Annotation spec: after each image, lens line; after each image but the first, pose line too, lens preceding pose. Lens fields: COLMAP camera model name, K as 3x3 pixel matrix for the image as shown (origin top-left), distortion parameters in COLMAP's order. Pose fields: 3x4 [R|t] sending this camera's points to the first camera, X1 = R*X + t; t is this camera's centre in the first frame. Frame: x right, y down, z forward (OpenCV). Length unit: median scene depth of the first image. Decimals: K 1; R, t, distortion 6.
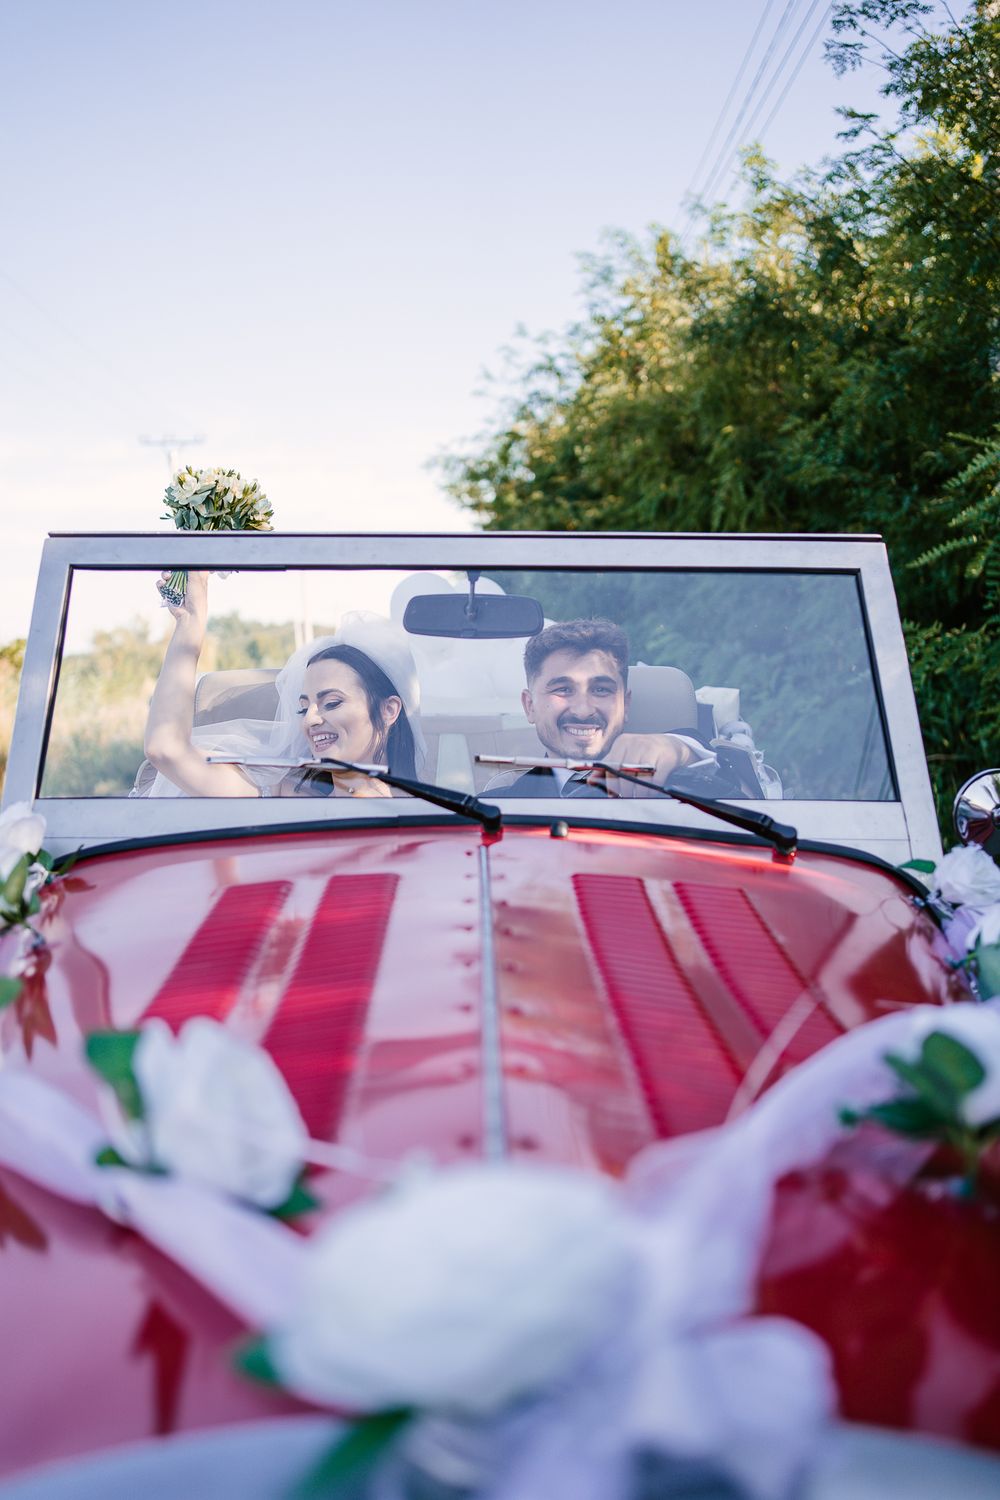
lens RADIAL K [[1417.9, 0, 500.0], [0, 1417.9, 750.0], [0, 0, 1]] dist [-0.002145, -0.000912]
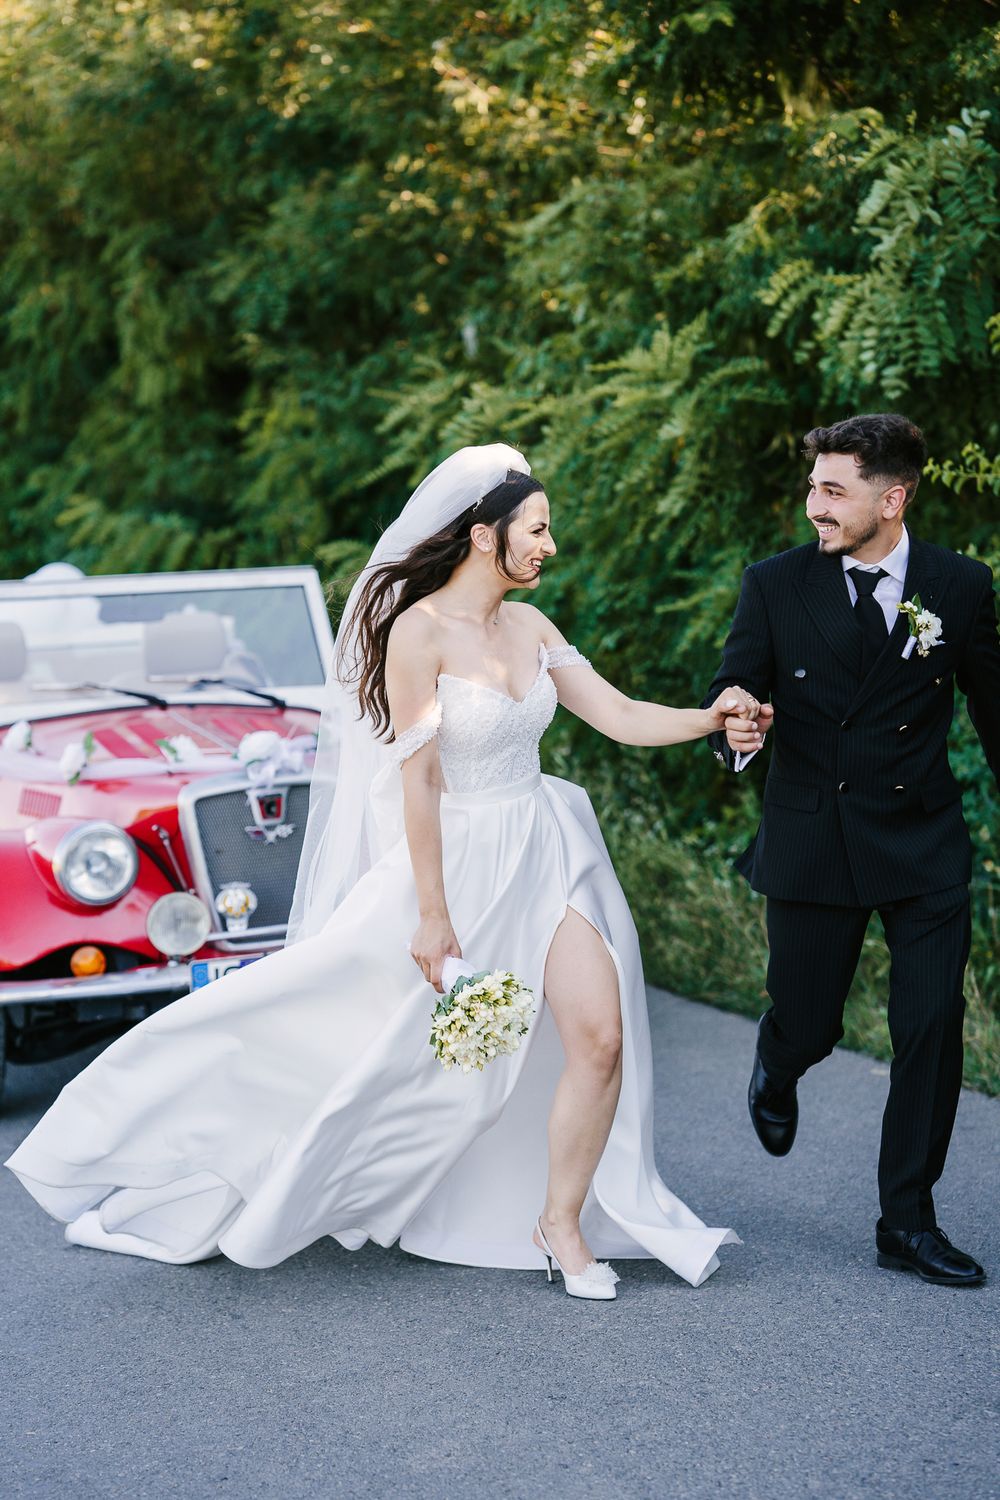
lens RADIAL K [[3763.2, 0, 500.0], [0, 3763.2, 750.0], [0, 0, 1]] dist [0.717634, 0.168693]
pose [[0.957679, -0.081125, 0.276168, -1.112826], [0.070436, 0.996340, 0.048423, -0.132009], [-0.279086, -0.026922, 0.959889, -4.803381]]
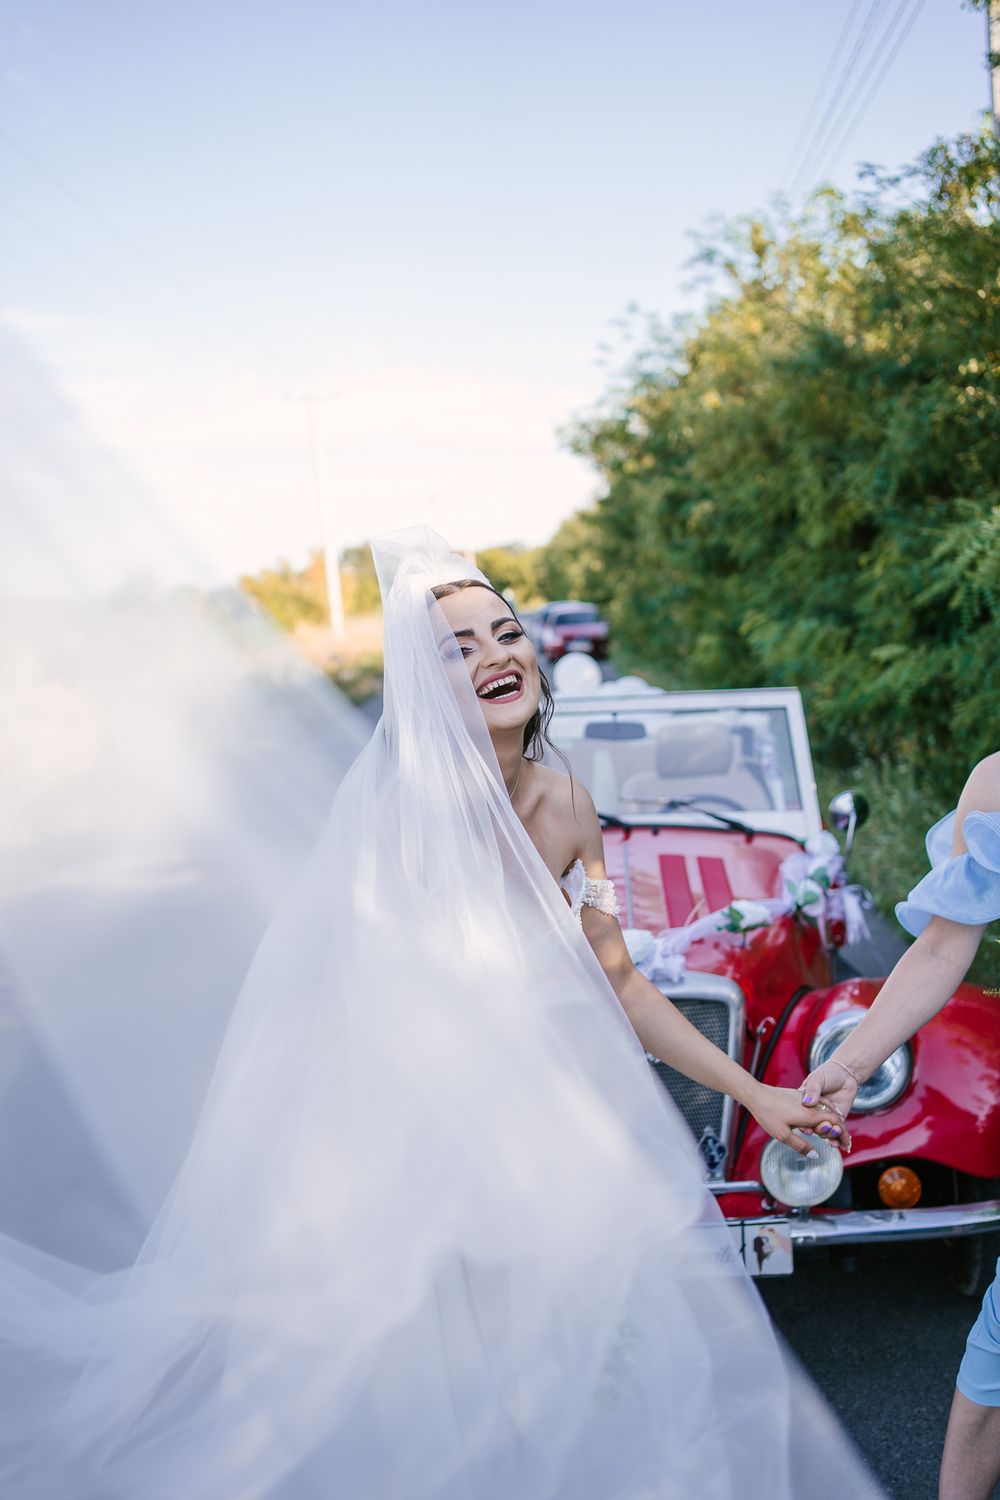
lens RADIAL K [[1417.9, 0, 500.0], [0, 1417.9, 750.0], [0, 0, 1]] dist [-0.002145, -0.000912]
pose [[0.993980, -0.047793, -0.098587, 0.020071], [0.054473, 0.996317, 0.066216, -0.225918], [0.095059, -0.071188, 0.992923, -1.251469]]
